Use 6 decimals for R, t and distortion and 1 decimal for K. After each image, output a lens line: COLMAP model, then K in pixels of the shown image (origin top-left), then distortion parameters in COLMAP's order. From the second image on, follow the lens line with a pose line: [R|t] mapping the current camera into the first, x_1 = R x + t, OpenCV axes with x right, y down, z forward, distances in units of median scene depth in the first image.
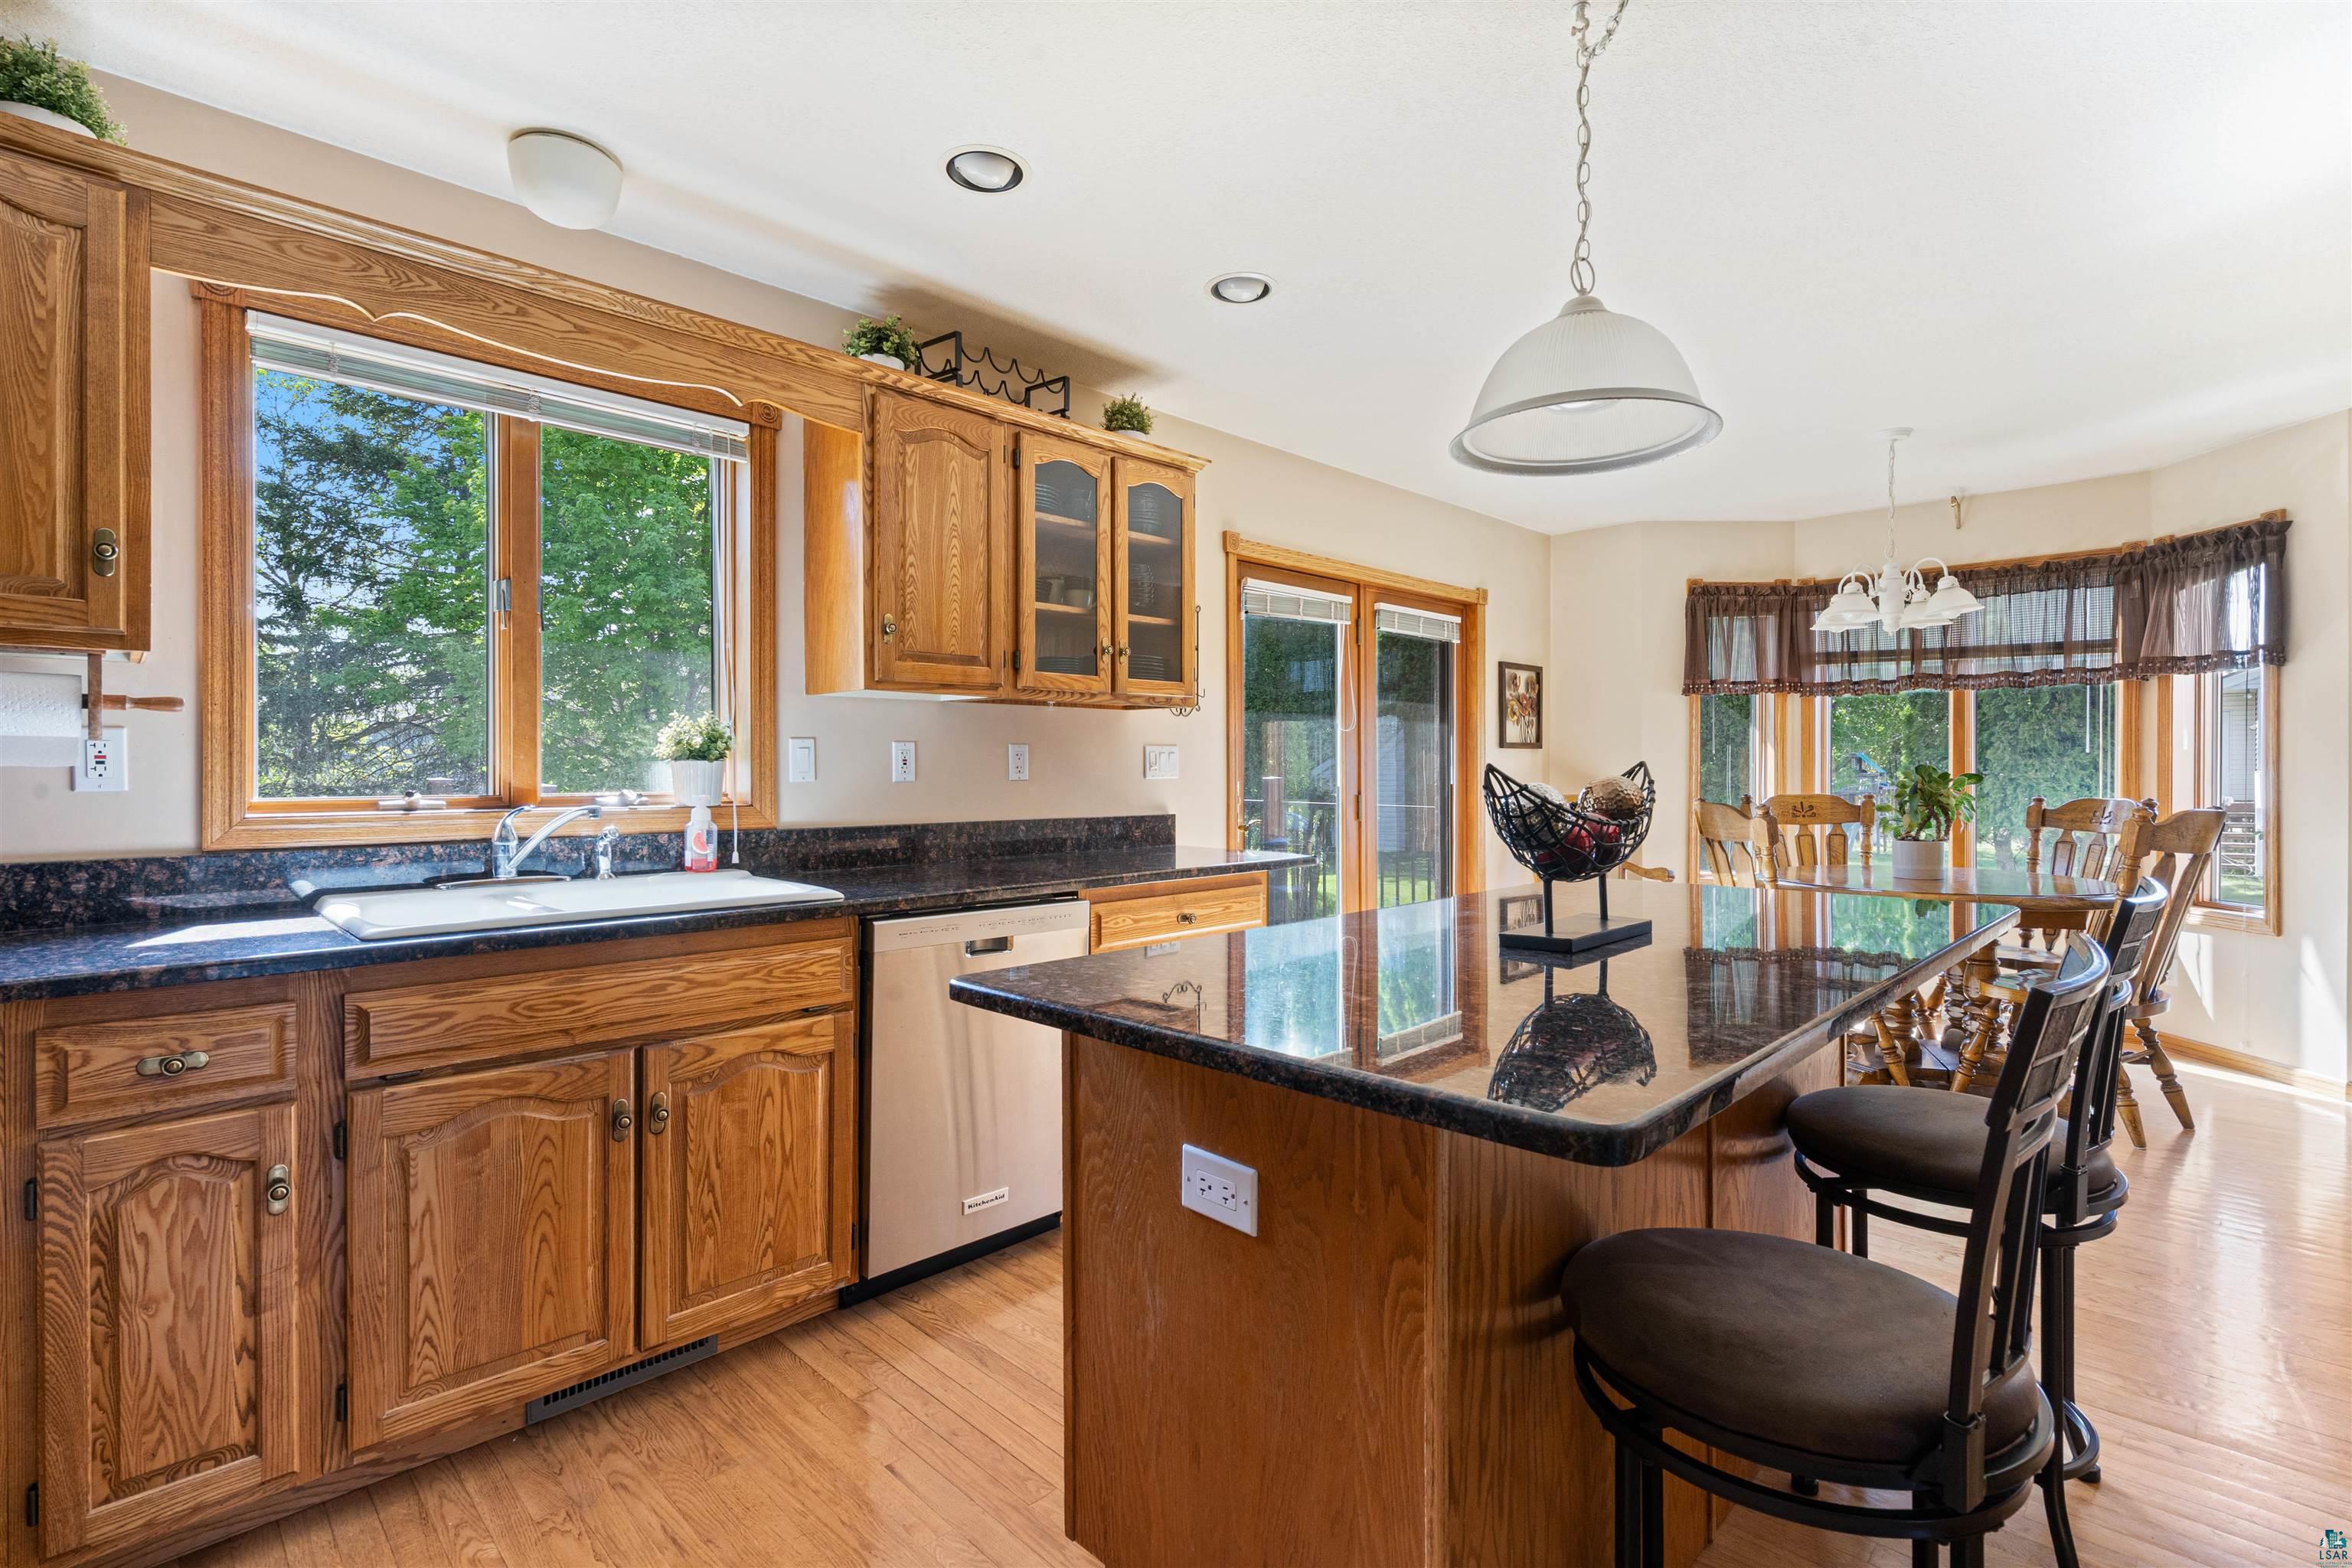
lens RADIAL K [[1087.5, 0, 1177.8], [0, 1087.5, 770.0], [0, 0, 1]] dist [-0.000817, 0.000036]
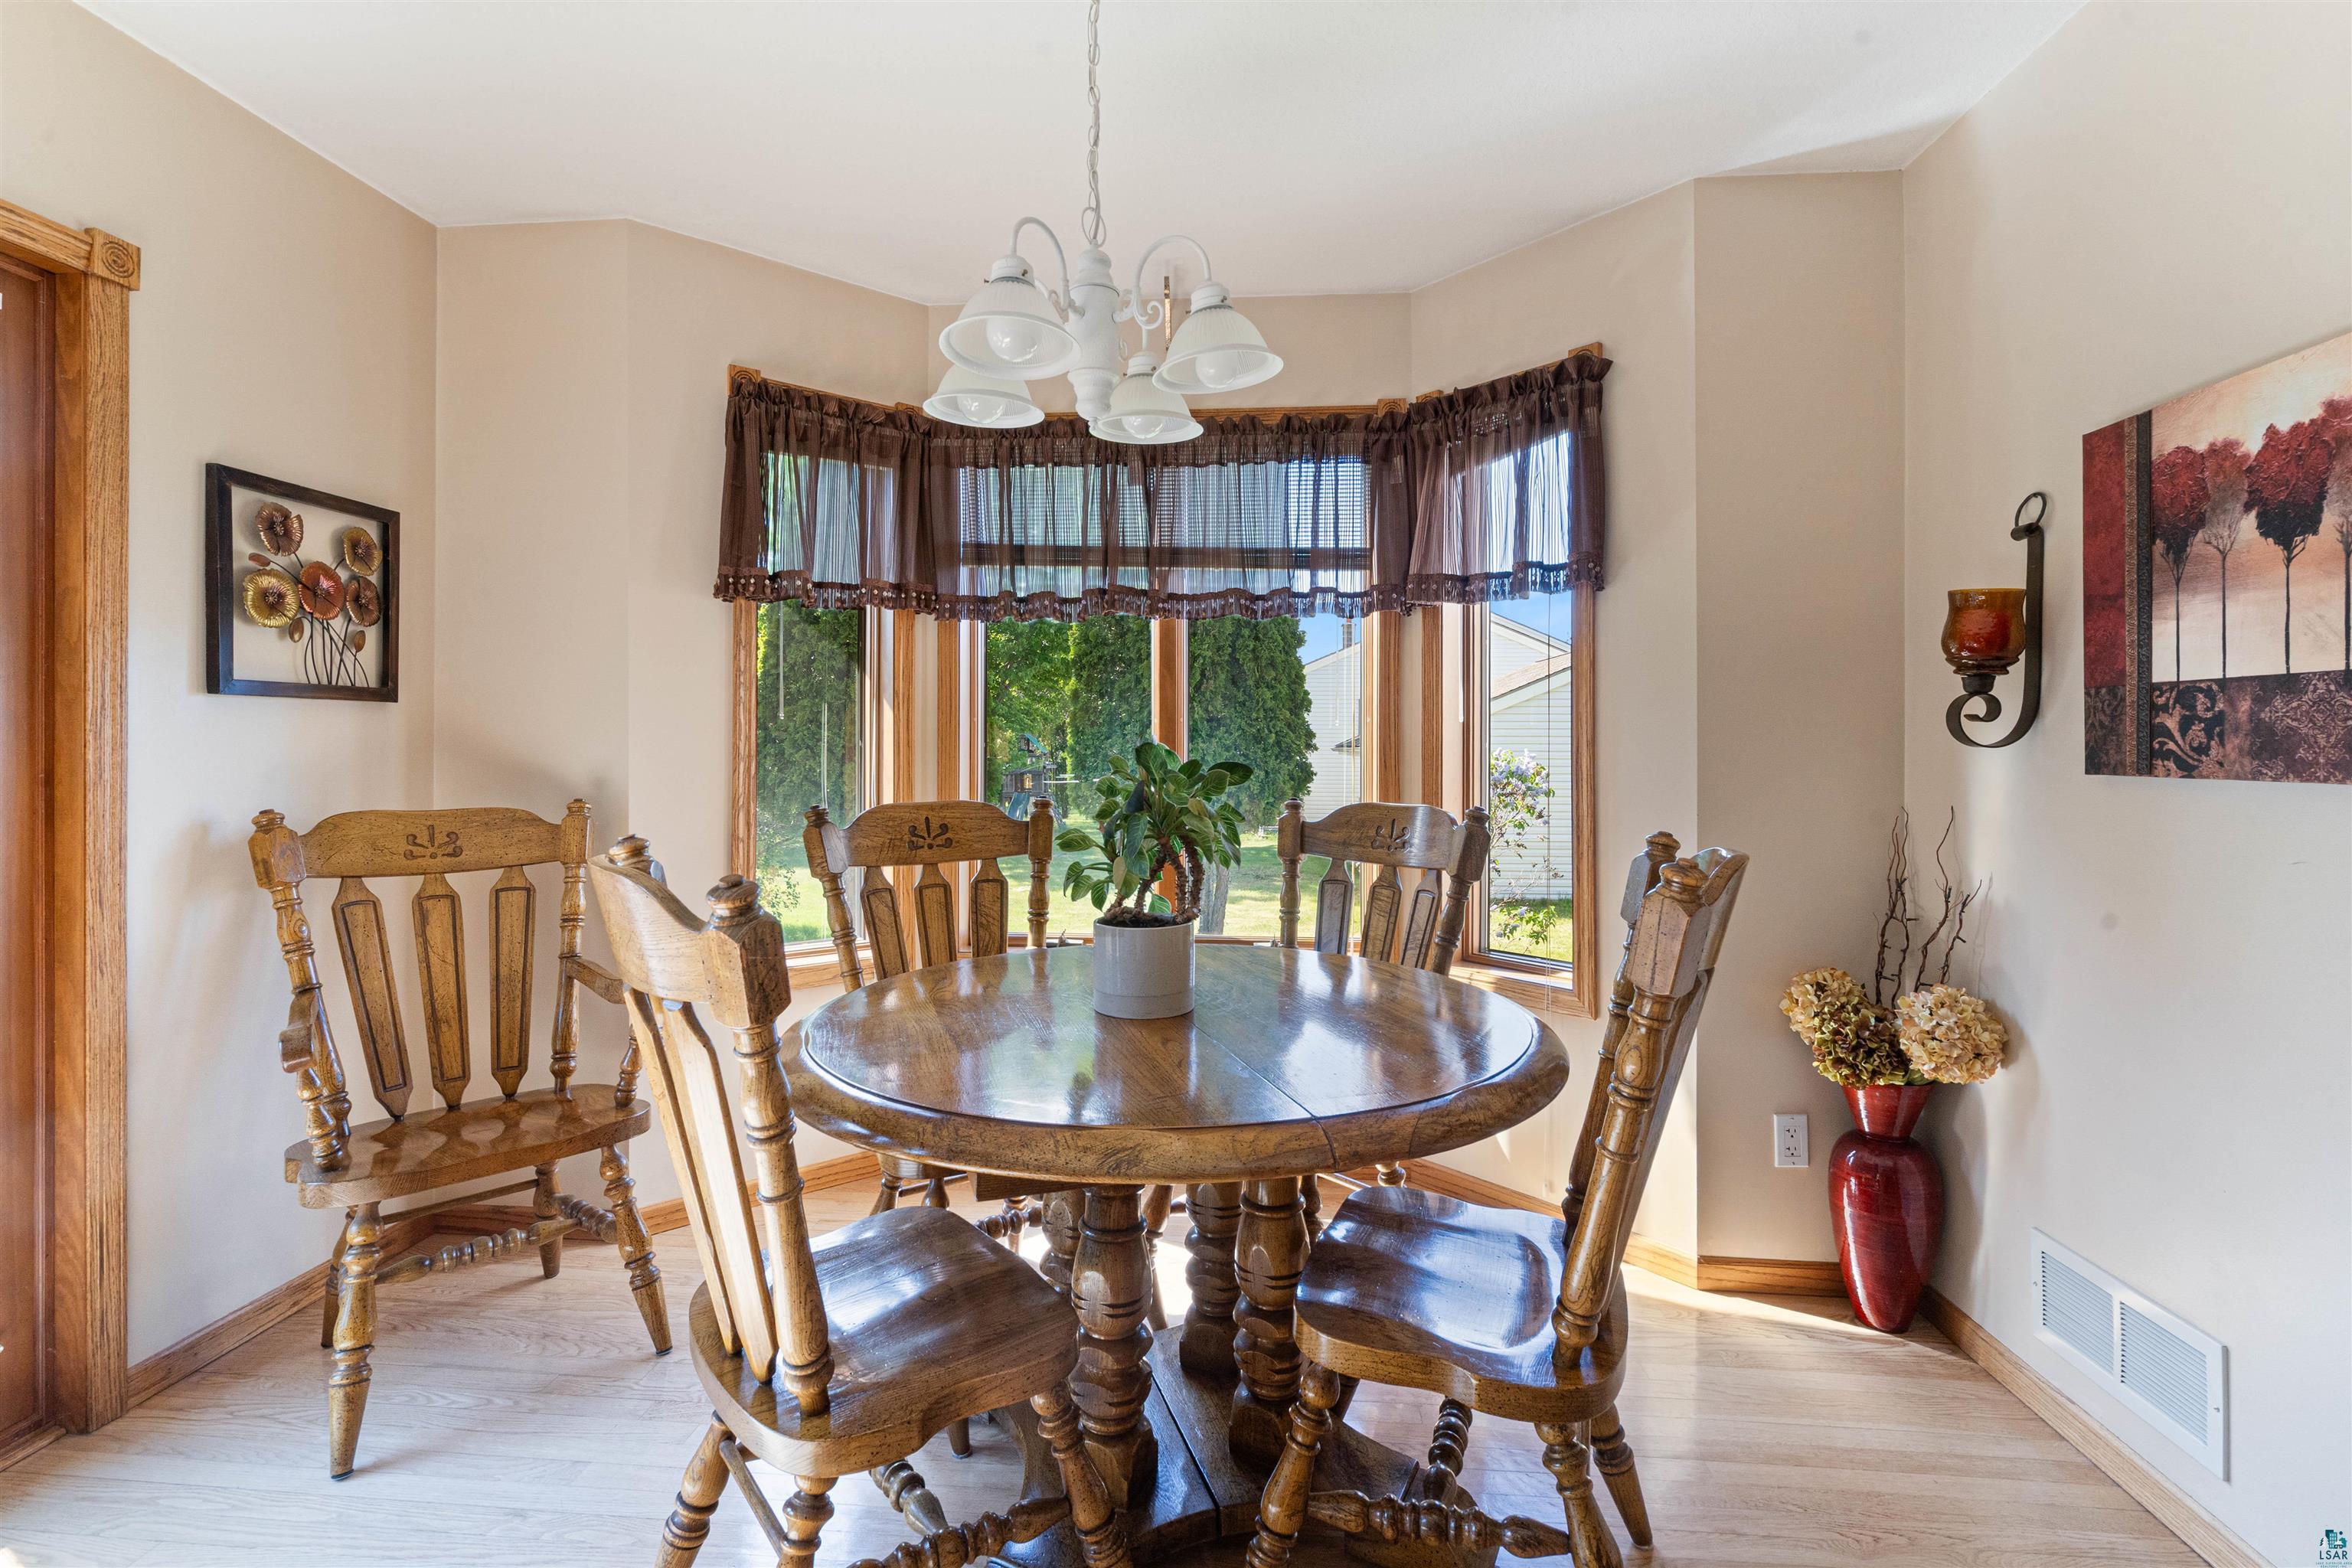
lens RADIAL K [[1087.5, 0, 1177.8], [0, 1087.5, 770.0], [0, 0, 1]] dist [-0.000817, 0.000036]
pose [[0.766389, -0.010234, 0.642295, 0.323492], [-0.002197, 0.999825, 0.018552, -0.001824], [-0.642373, -0.015629, 0.766233, 0.515972]]
